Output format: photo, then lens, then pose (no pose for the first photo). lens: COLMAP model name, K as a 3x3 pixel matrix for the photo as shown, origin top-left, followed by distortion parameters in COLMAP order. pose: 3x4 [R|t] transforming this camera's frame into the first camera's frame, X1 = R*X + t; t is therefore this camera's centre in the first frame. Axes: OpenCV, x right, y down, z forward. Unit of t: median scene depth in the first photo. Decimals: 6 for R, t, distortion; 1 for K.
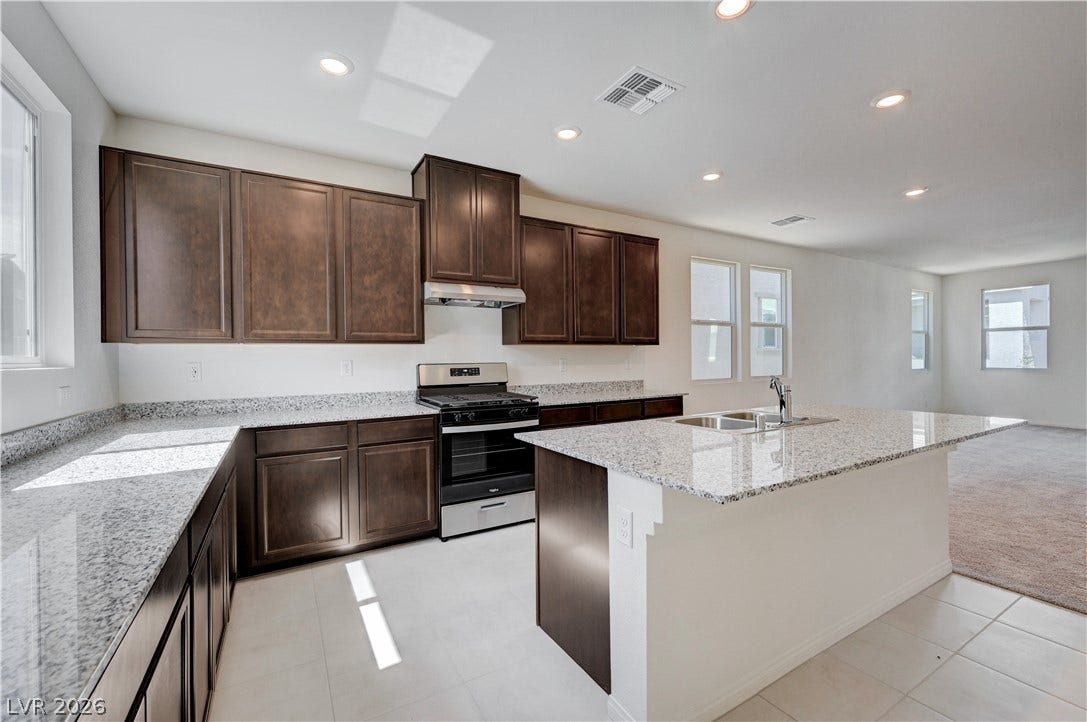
lens RADIAL K [[449.9, 0, 542.4], [0, 449.9, 355.8], [0, 0, 1]] dist [-0.003459, -0.000977]
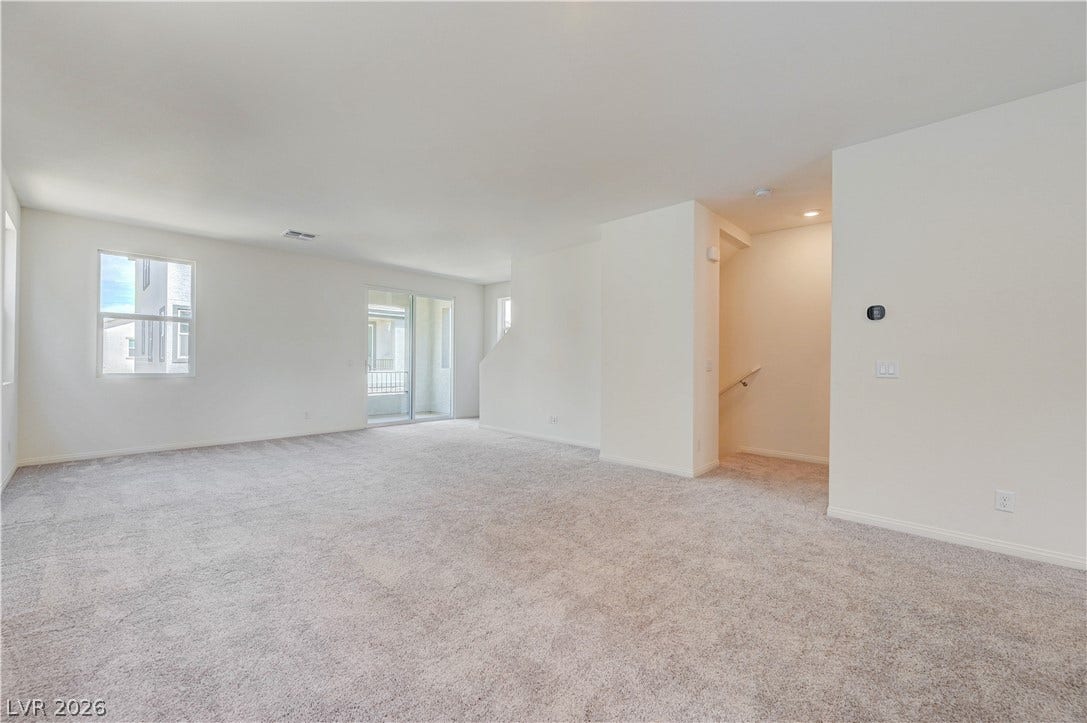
lens RADIAL K [[432.2, 0, 542.0], [0, 432.2, 356.3], [0, 0, 1]] dist [-0.003670, 0.000617]
pose [[-0.290922, 0.027197, 0.956360, 0.430829], [-0.010014, 0.999455, -0.031469, 0.030384], [-0.956694, -0.018732, -0.290491, 1.115753]]
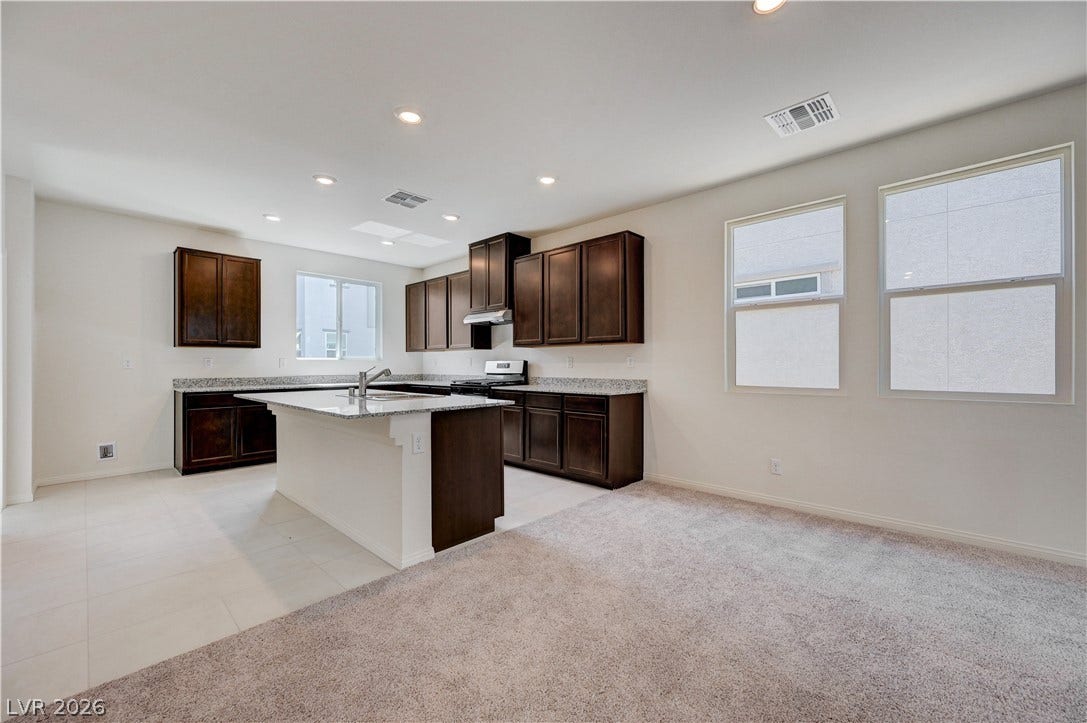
lens RADIAL K [[432.2, 0, 549.5], [0, 432.2, 364.4], [0, 0, 1]] dist [-0.003670, 0.000617]
pose [[0.295890, 0.012769, -0.955137, 1.143107], [0.006268, 0.999863, 0.015308, 0.007463], [0.955201, -0.010516, 0.295770, 0.605593]]
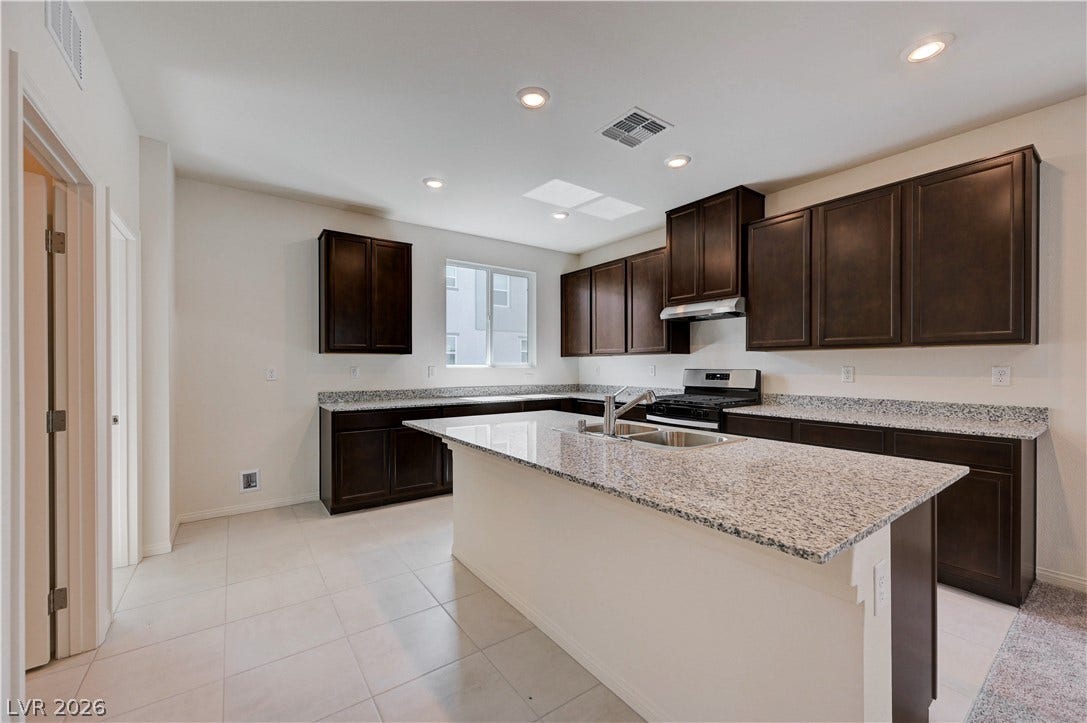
lens RADIAL K [[432.2, 0, 548.5], [0, 432.2, 368.7], [0, 0, 1]] dist [-0.003670, 0.000617]
pose [[0.103510, 0.019218, -0.994443, 0.751520], [0.007797, 0.999767, 0.020133, -0.008738], [0.994598, -0.009837, 0.103336, 0.396066]]
